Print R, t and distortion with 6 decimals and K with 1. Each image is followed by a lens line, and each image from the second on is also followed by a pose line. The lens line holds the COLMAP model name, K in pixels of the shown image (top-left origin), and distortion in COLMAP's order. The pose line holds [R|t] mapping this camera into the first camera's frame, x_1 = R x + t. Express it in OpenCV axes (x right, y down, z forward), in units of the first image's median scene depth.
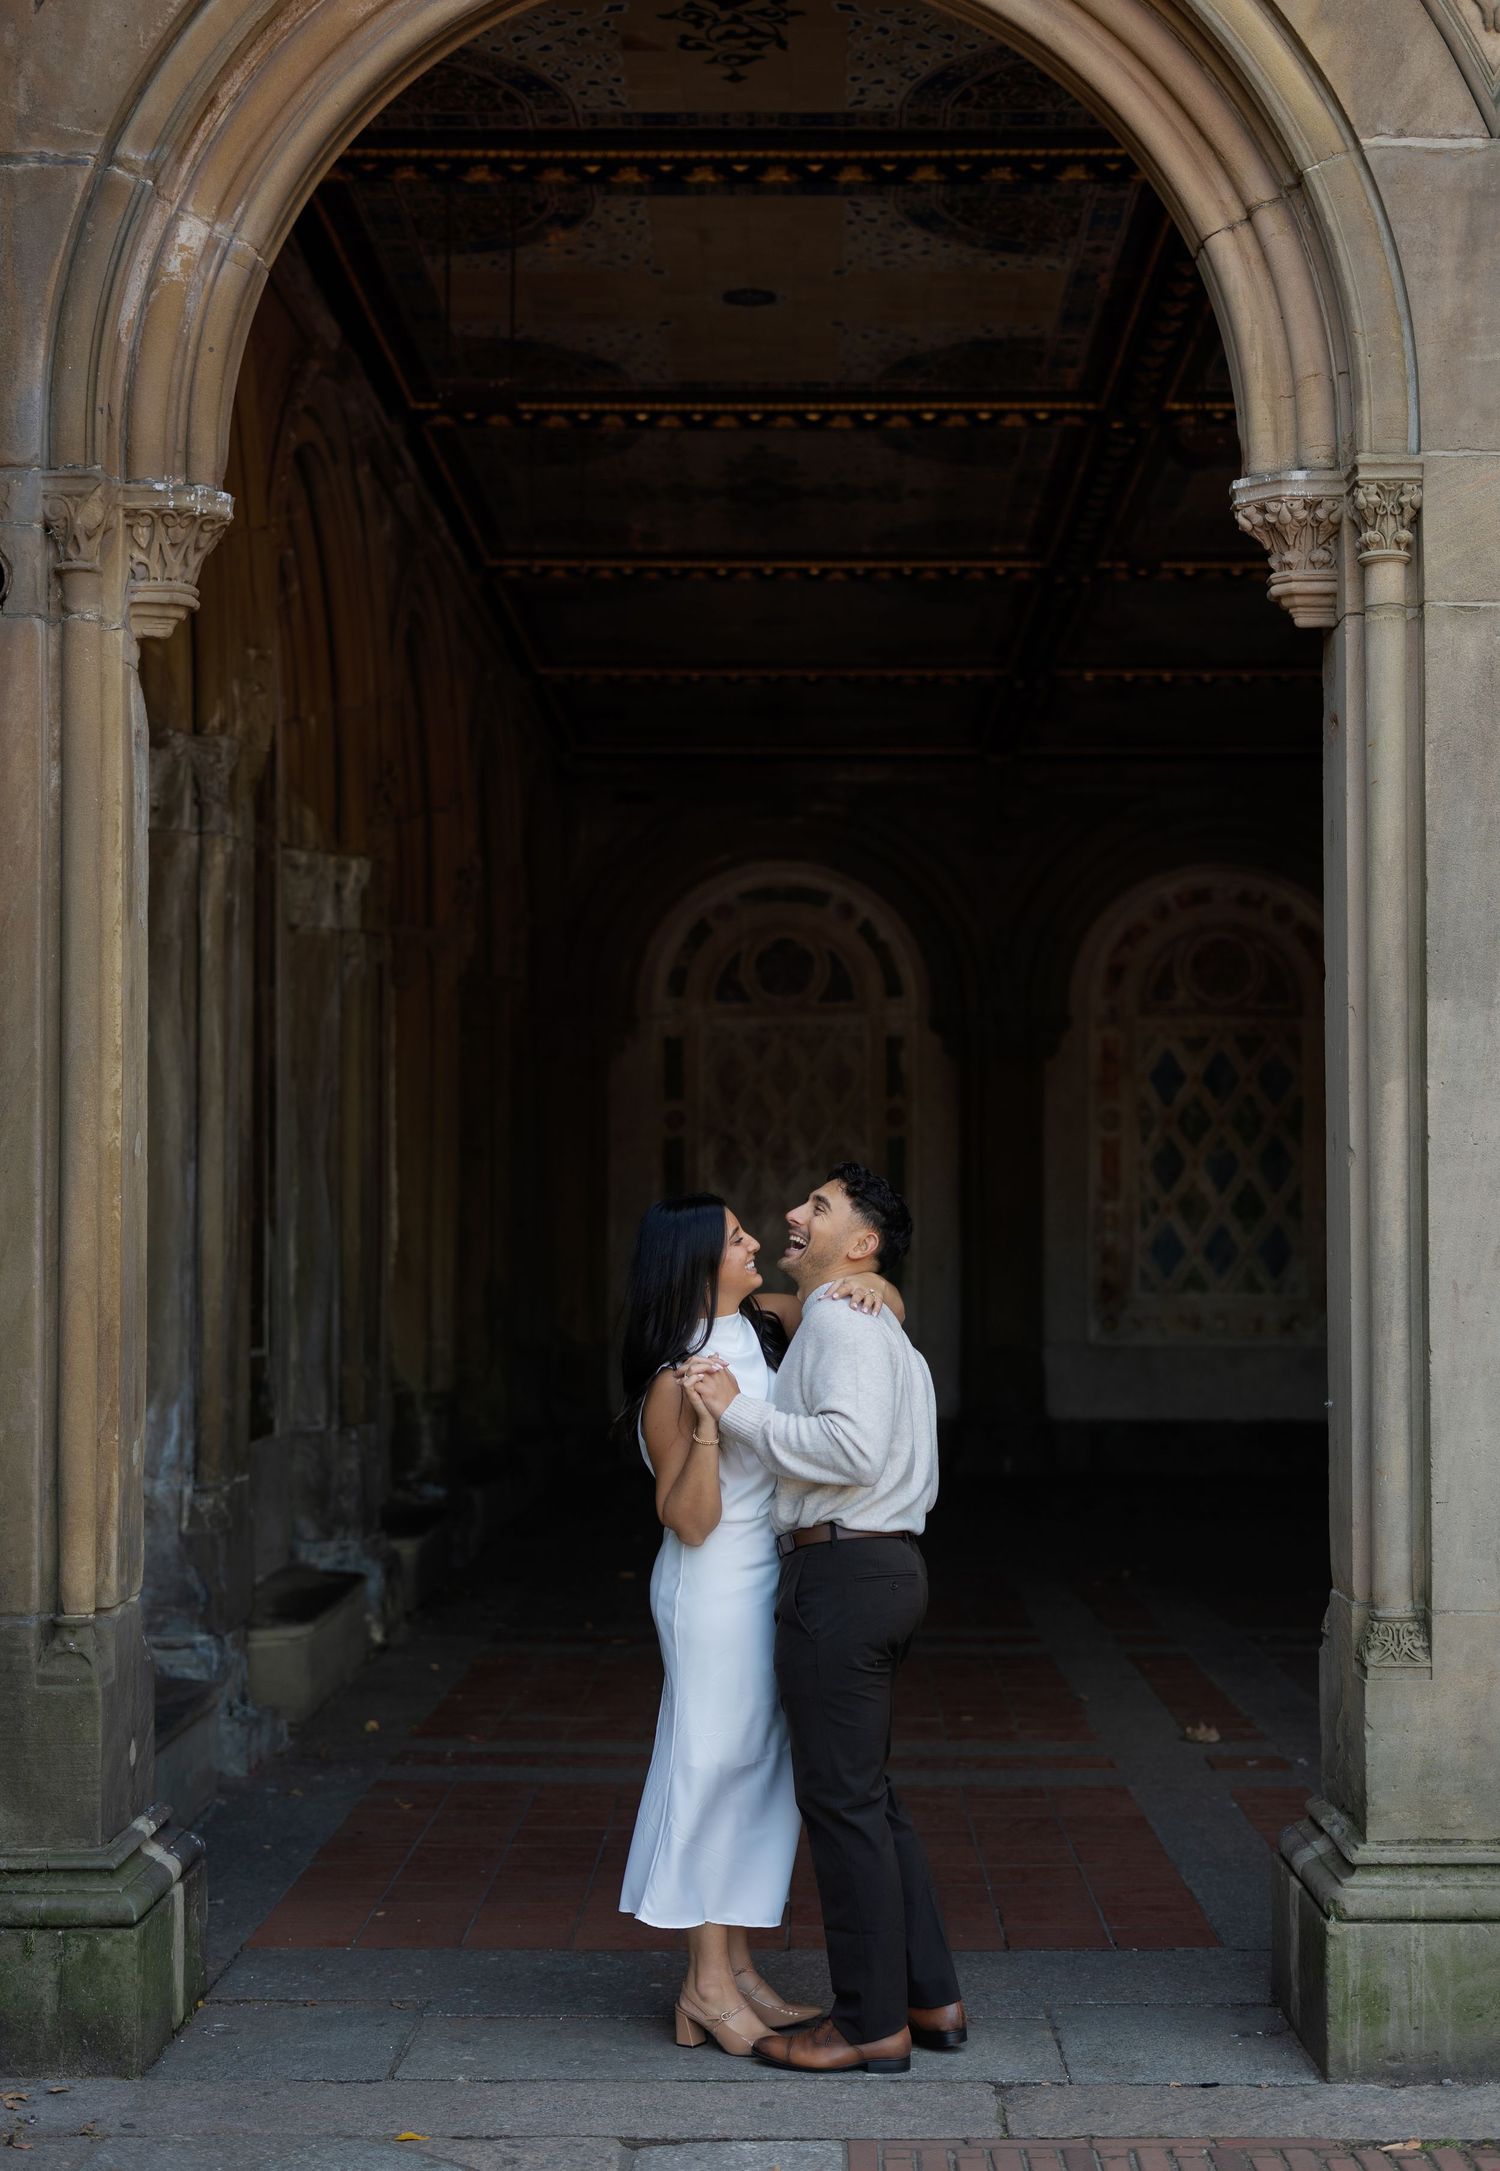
lens RADIAL K [[3185.7, 0, 750.0], [0, 3185.7, 1085.5], [0, 0, 1]] dist [0.012245, 0.021181]
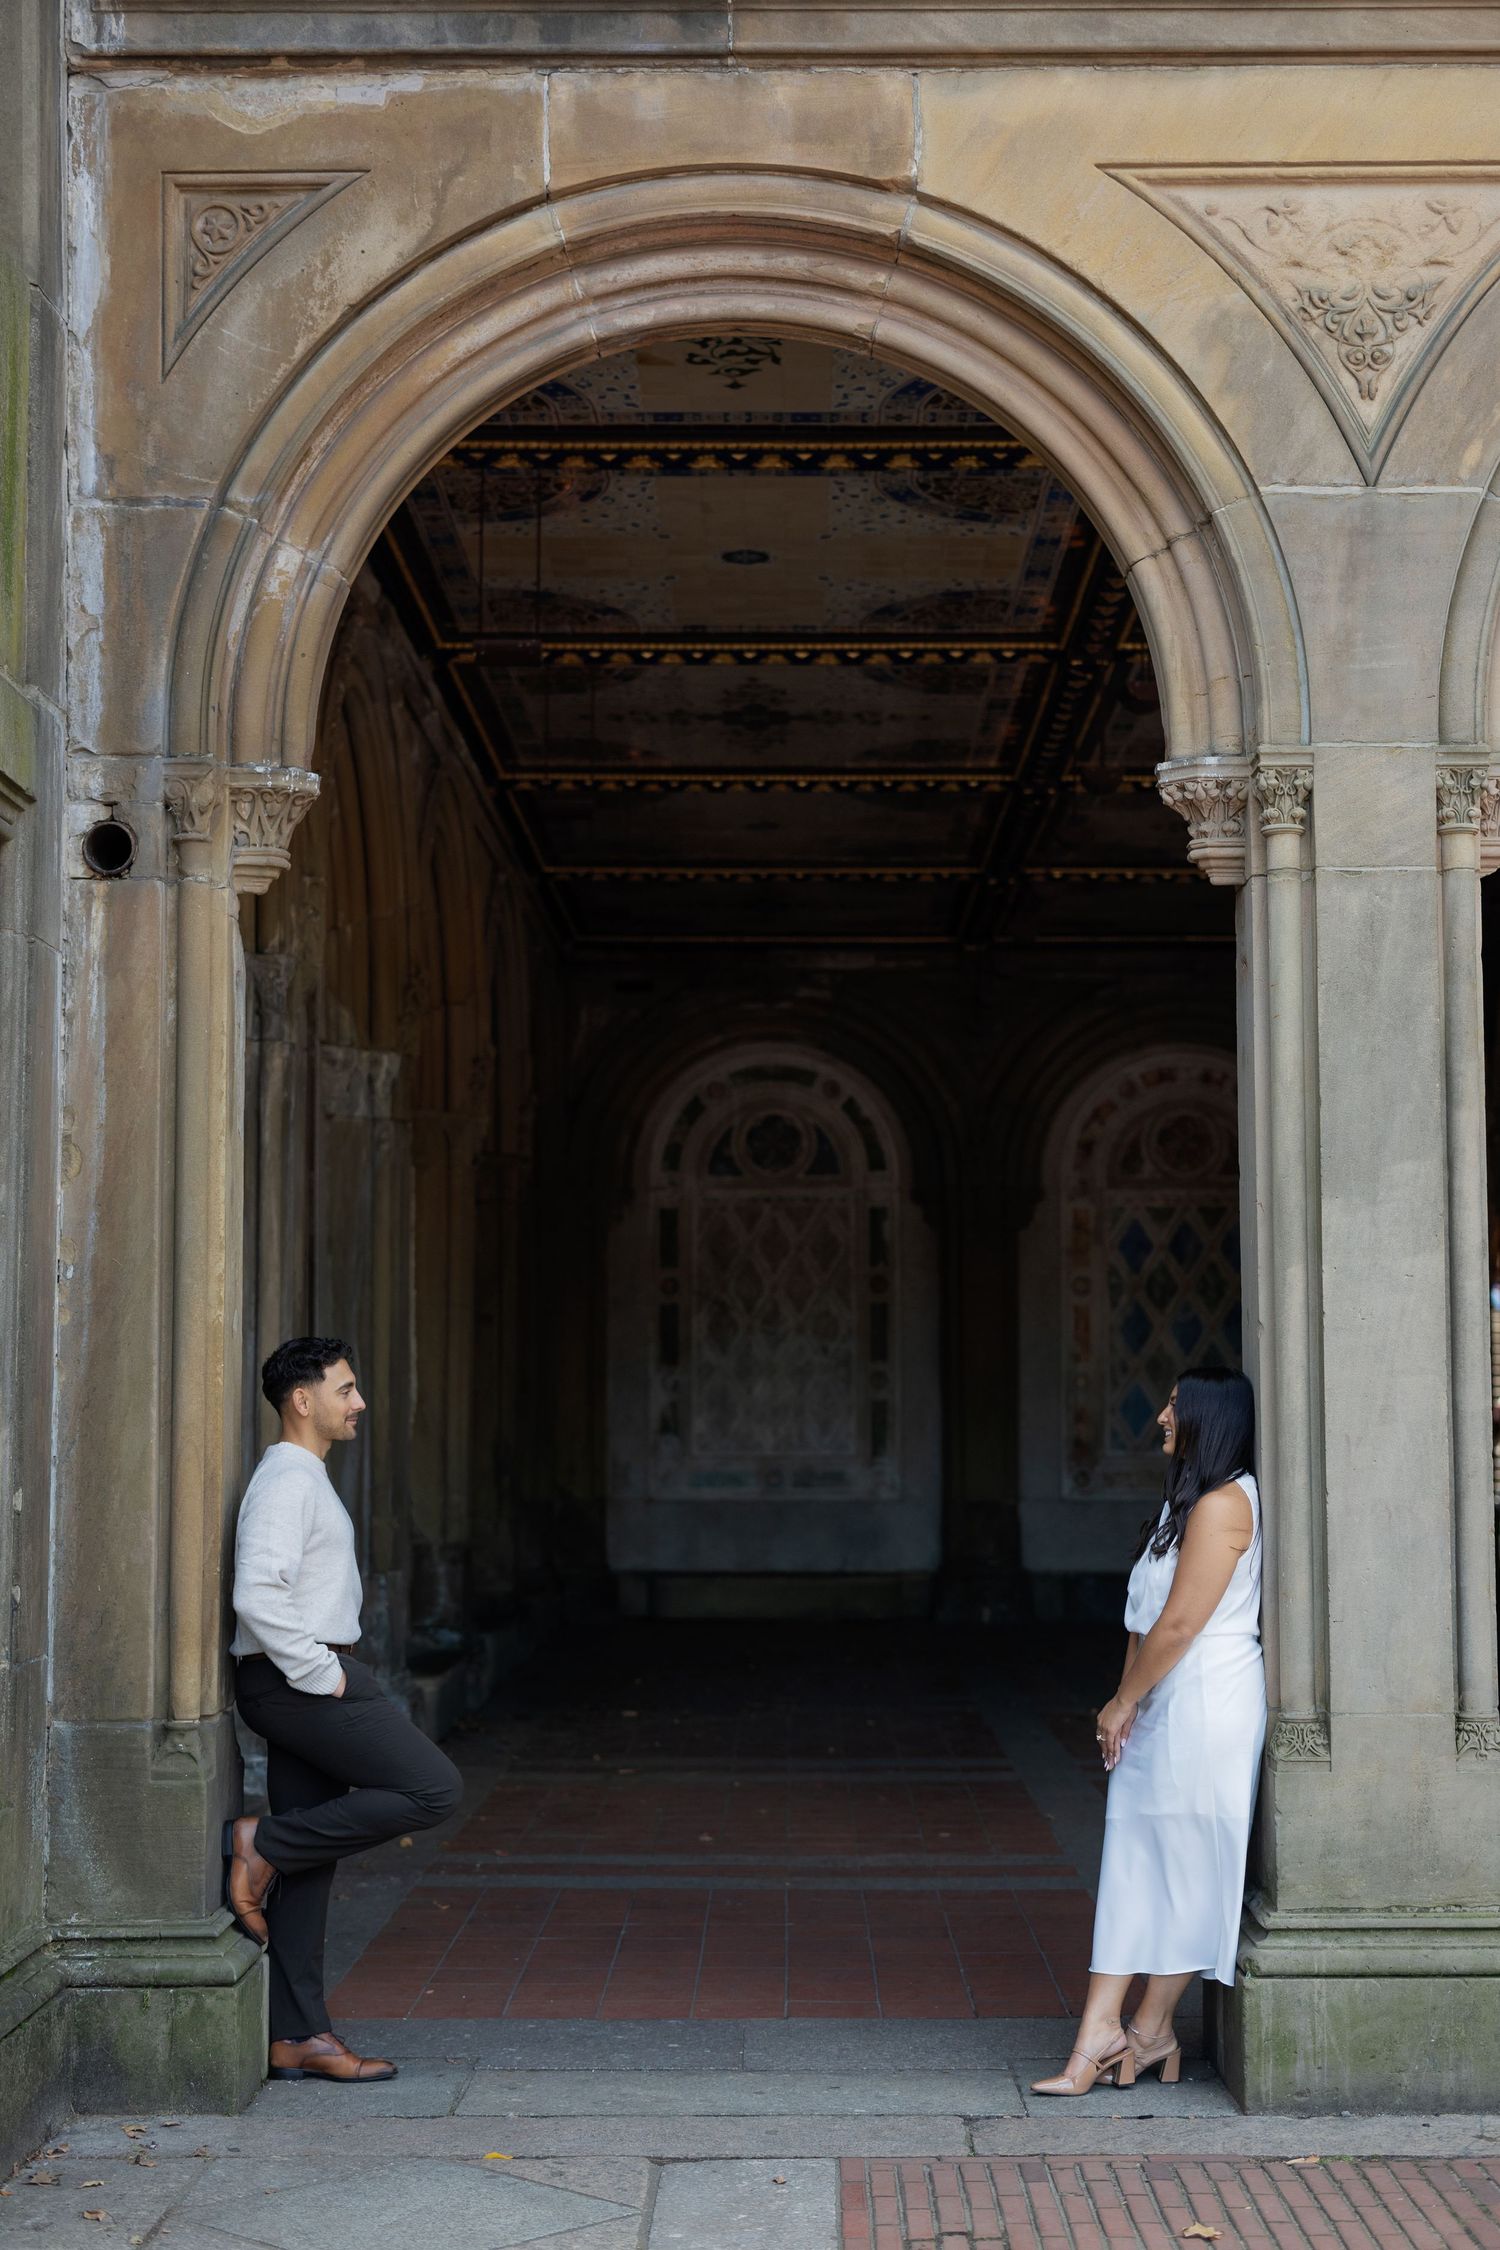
lens RADIAL K [[3144.6, 0, 750.0], [0, 3144.6, 1125.0], [0, 0, 1]] dist [0.025635, 0.023519]
pose [[0.999988, -0.001365, 0.004648, -0.007035], [0.001545, 0.999239, -0.038967, -0.008301], [-0.004592, 0.038974, 0.999230, -0.172539]]
